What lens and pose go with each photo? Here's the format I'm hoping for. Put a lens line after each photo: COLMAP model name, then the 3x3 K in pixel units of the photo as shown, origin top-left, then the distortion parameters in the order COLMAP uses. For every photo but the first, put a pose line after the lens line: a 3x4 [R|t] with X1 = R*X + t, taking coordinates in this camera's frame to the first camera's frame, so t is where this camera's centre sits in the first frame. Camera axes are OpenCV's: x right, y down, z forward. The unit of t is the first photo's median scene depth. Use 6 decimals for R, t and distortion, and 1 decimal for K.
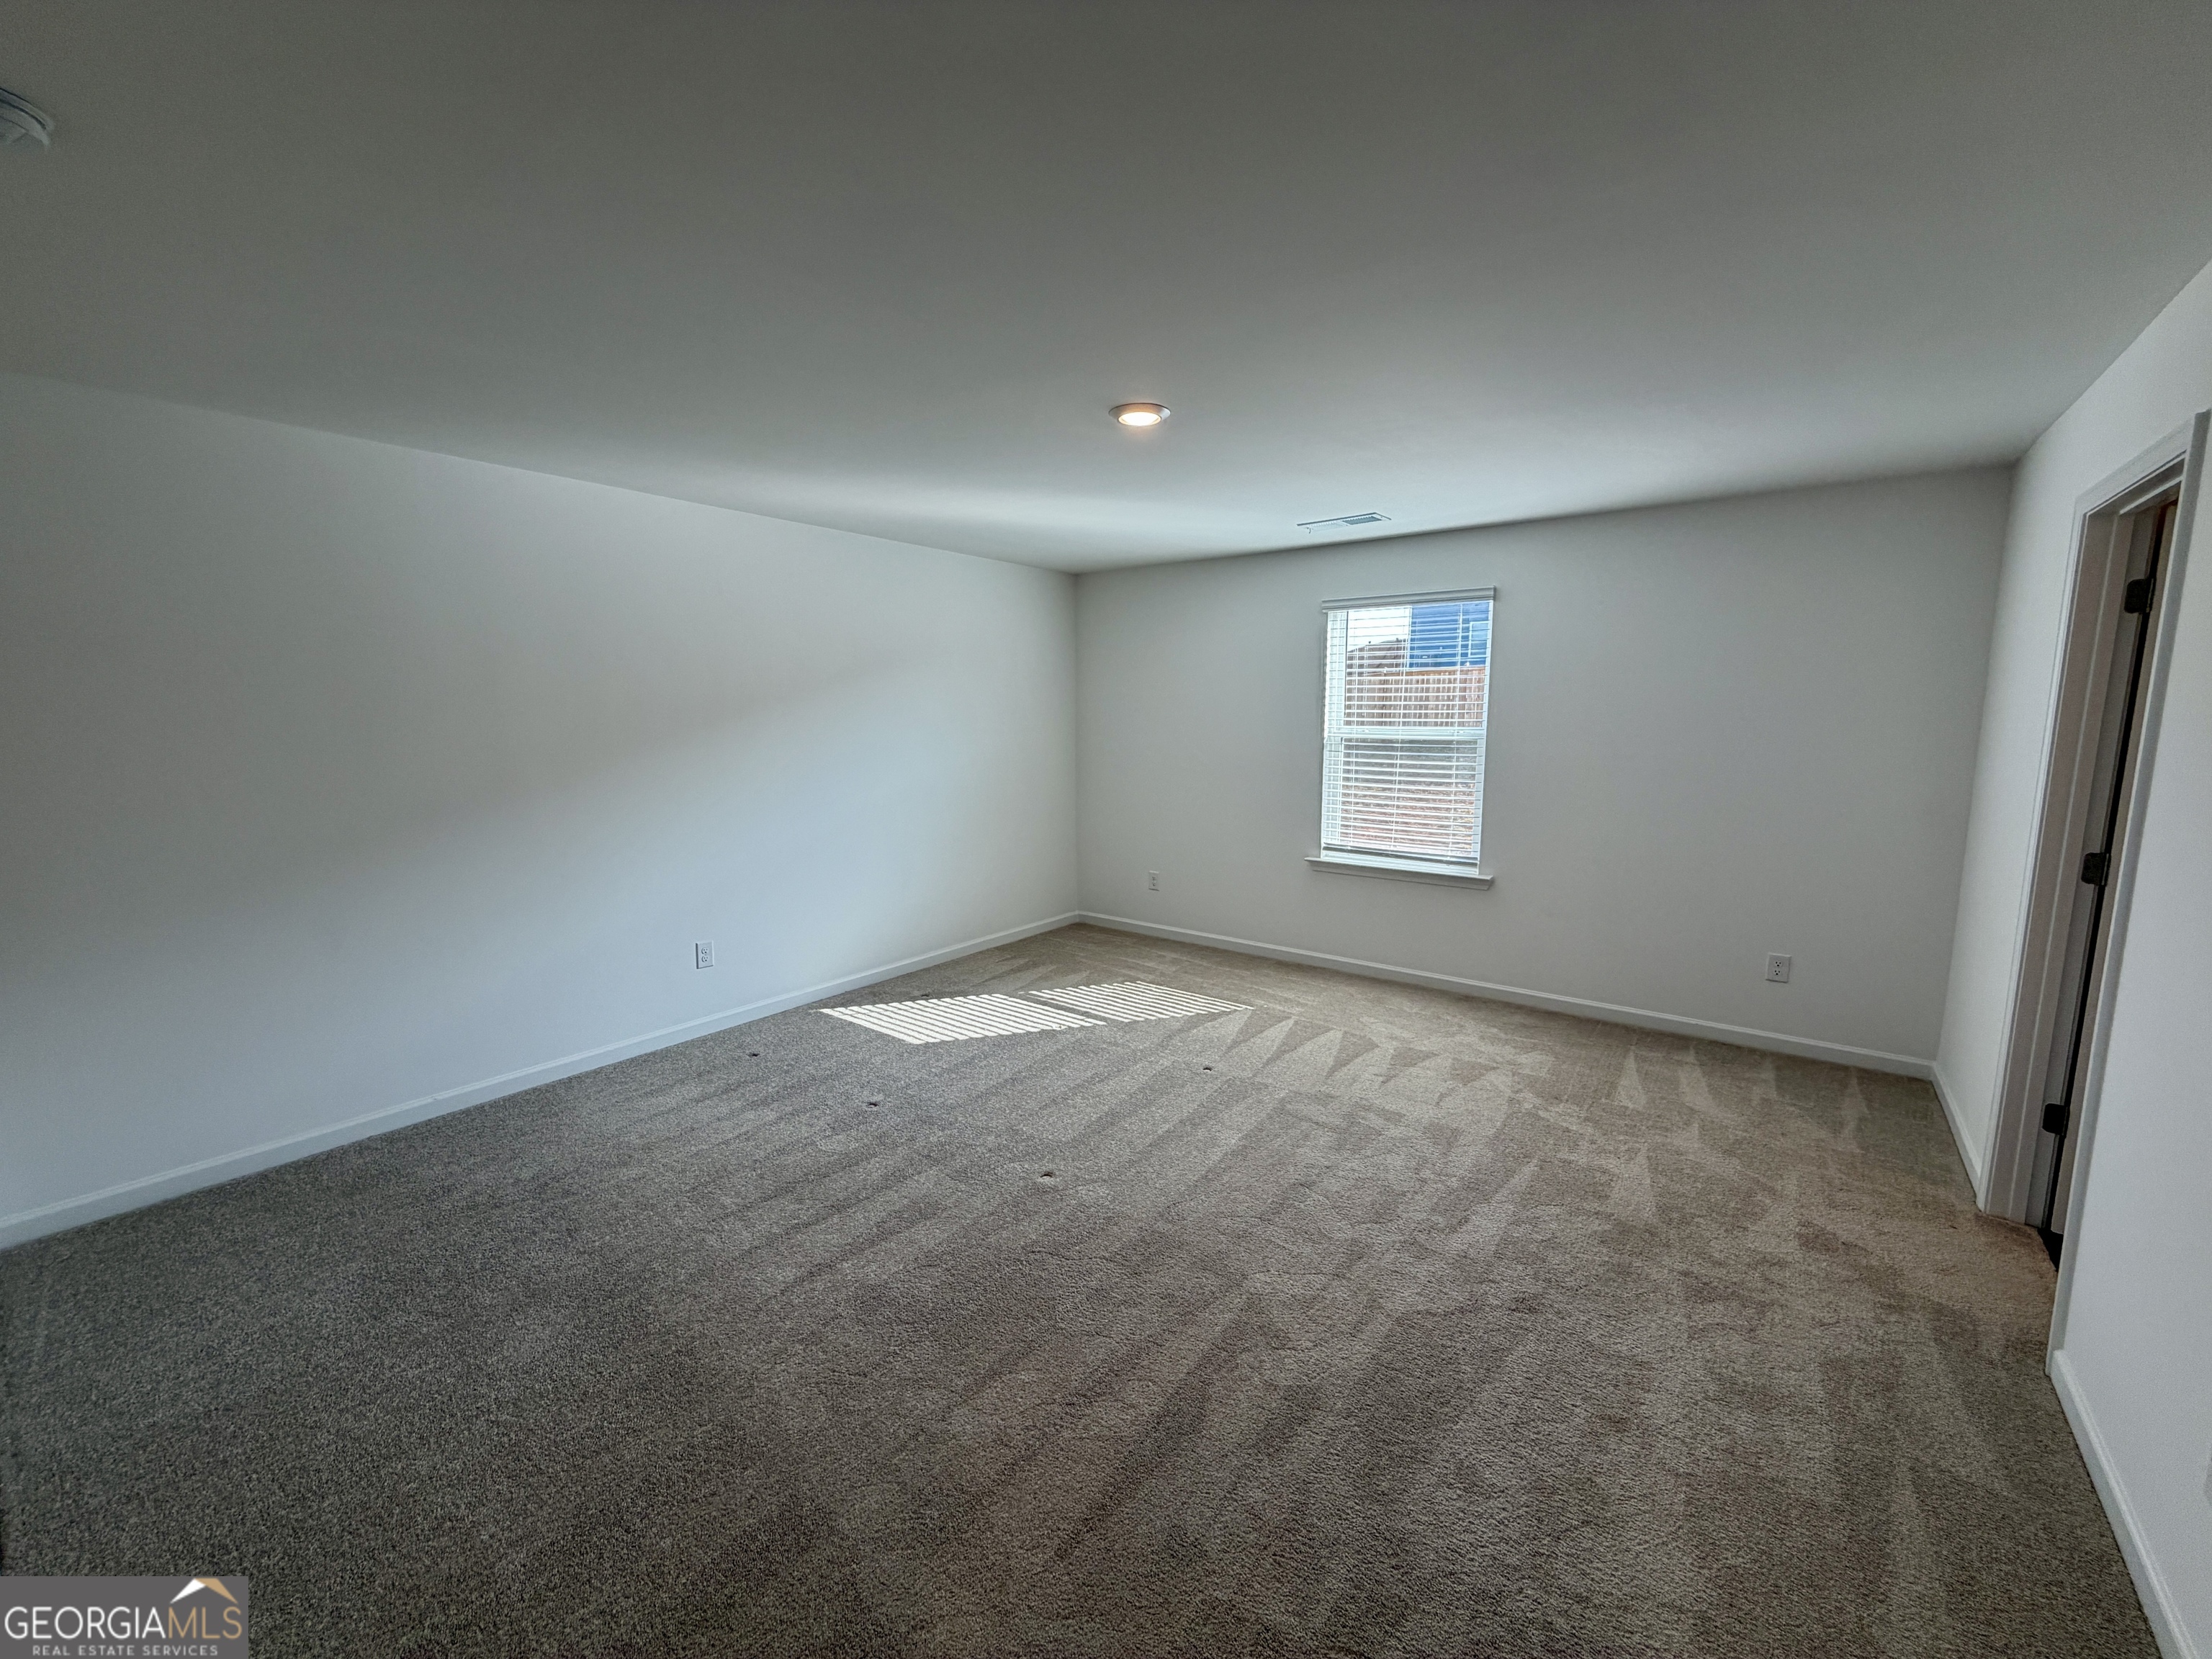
lens RADIAL K [[876.5, 0, 1120.0], [0, 876.5, 836.0], [0, 0, 1]] dist [-0.001790, 0.000506]
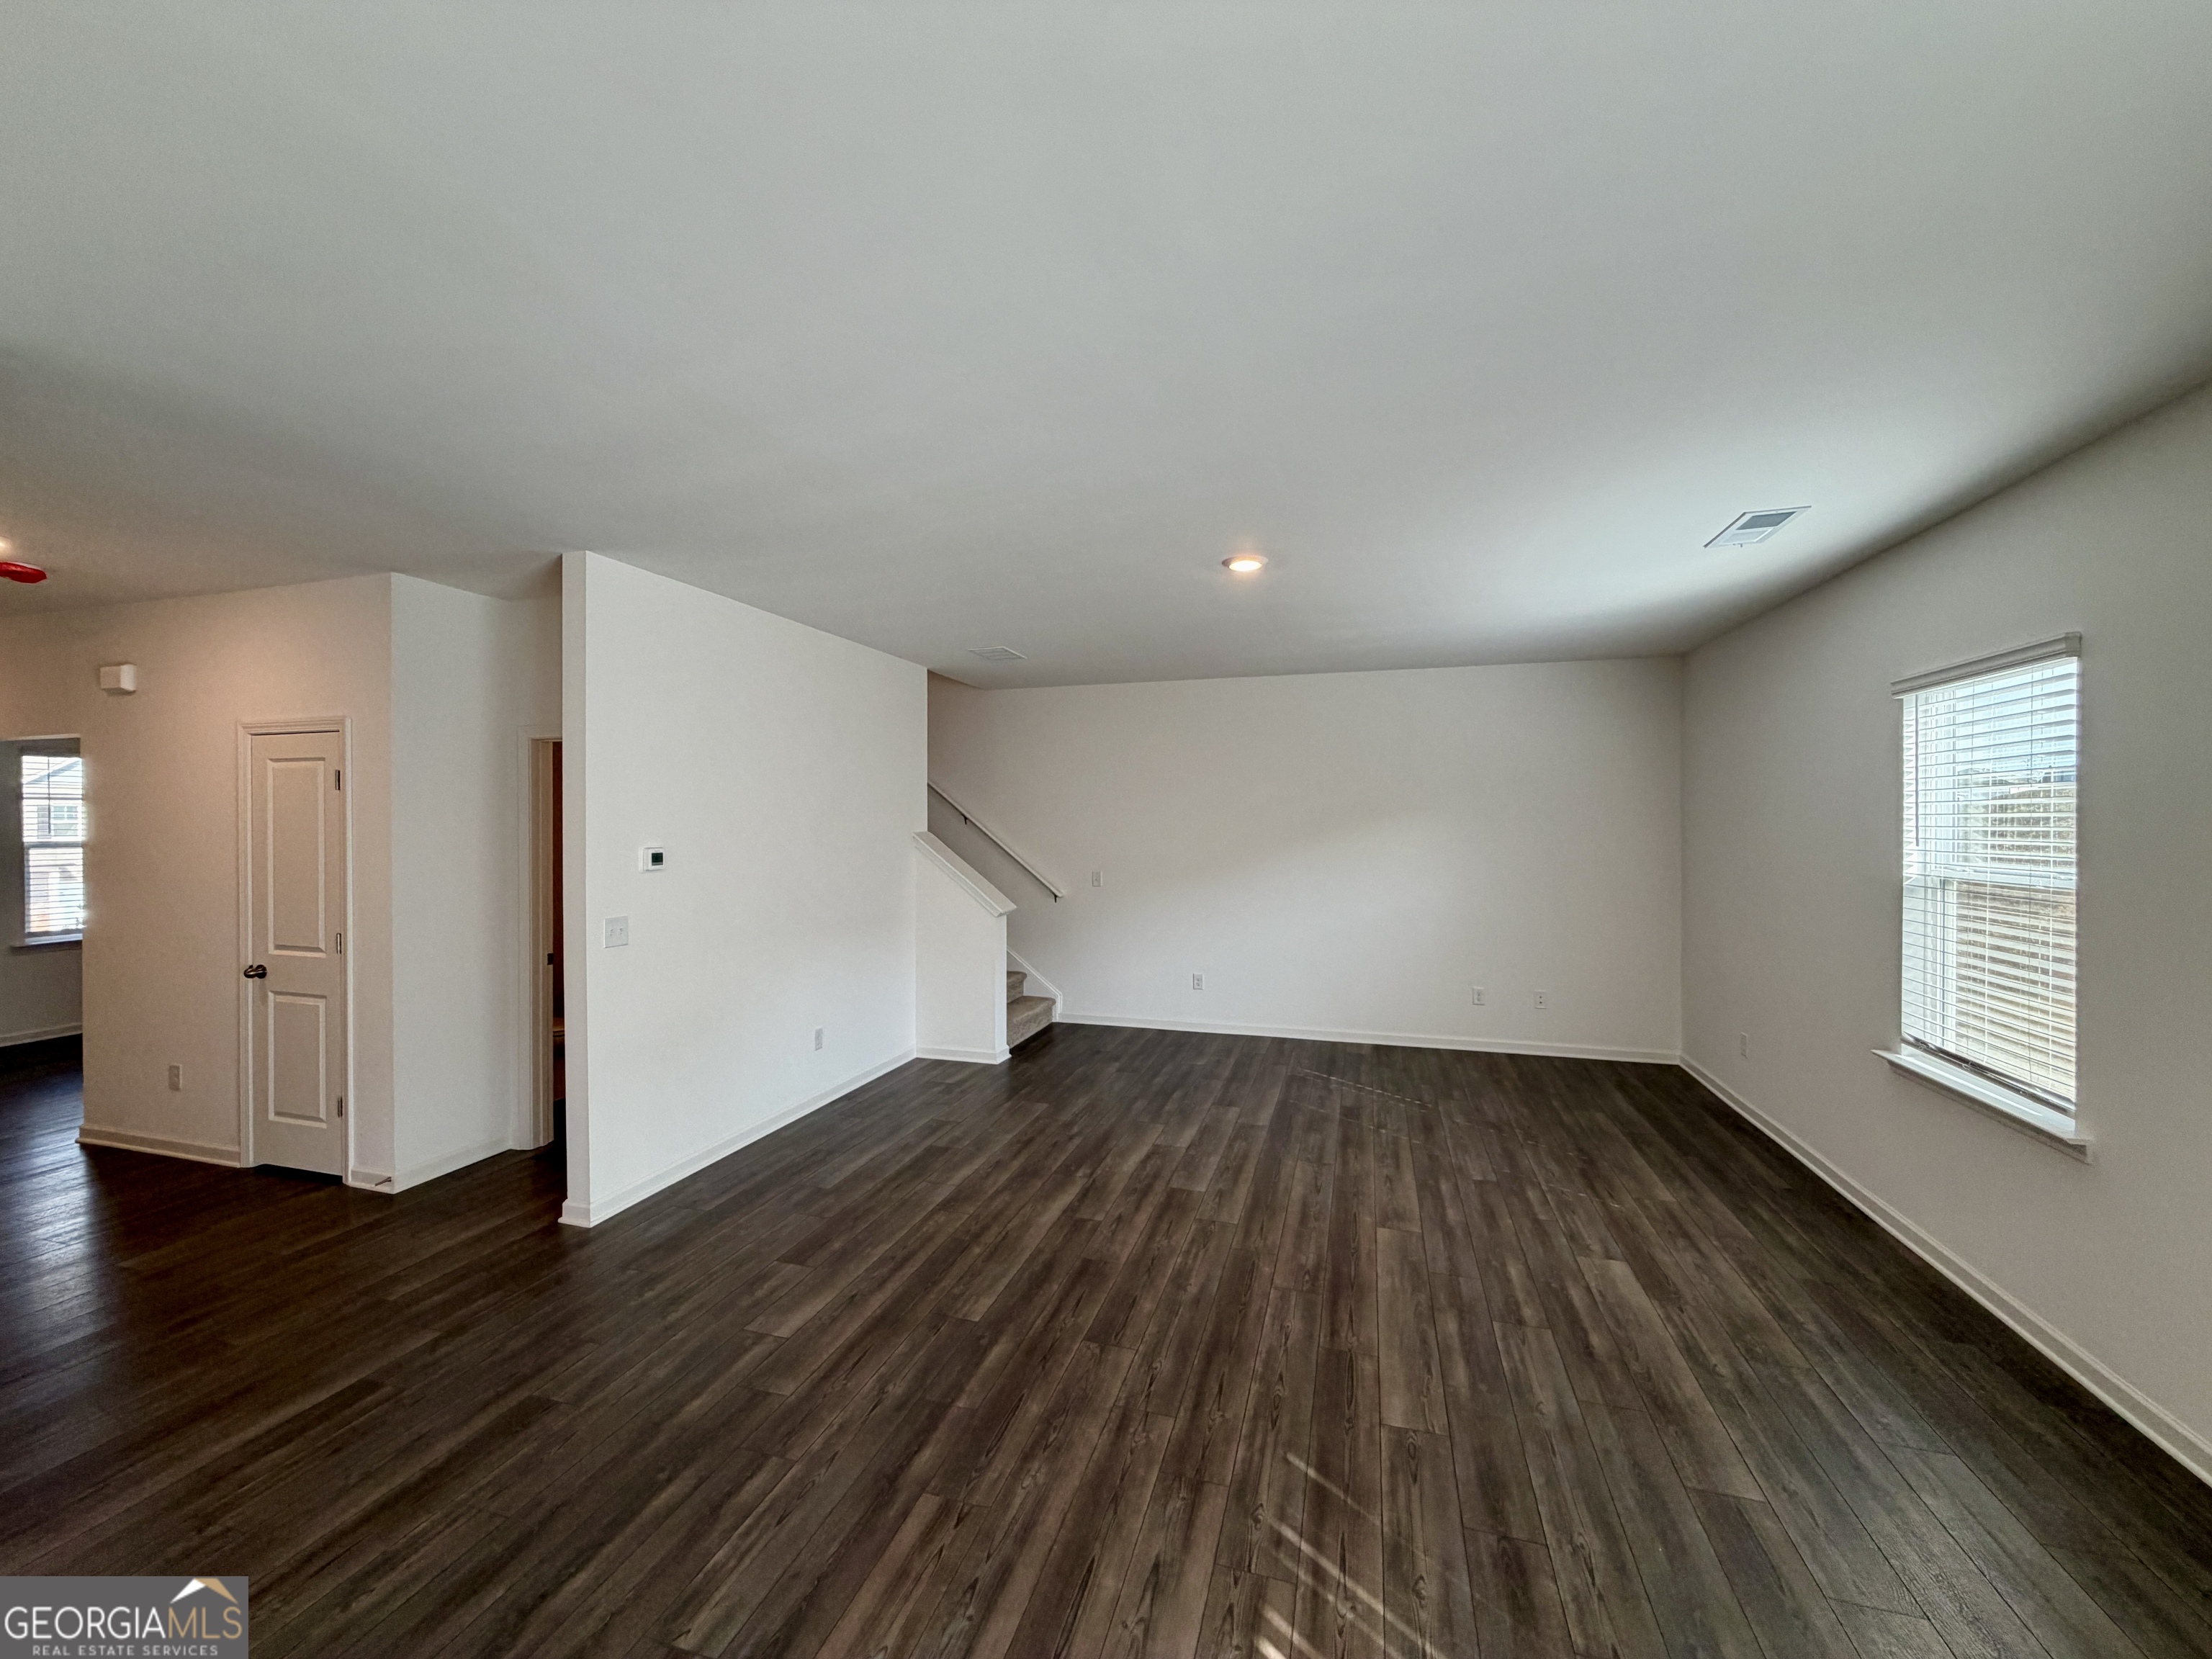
lens RADIAL K [[876.5, 0, 1094.2], [0, 876.5, 827.5], [0, 0, 1]] dist [-0.001790, 0.000506]
pose [[0.338716, 0.013549, -0.940791, 0.671747], [-0.143083, 0.989009, -0.037271, -0.036164], [0.929946, 0.147235, 0.336932, 0.190716]]
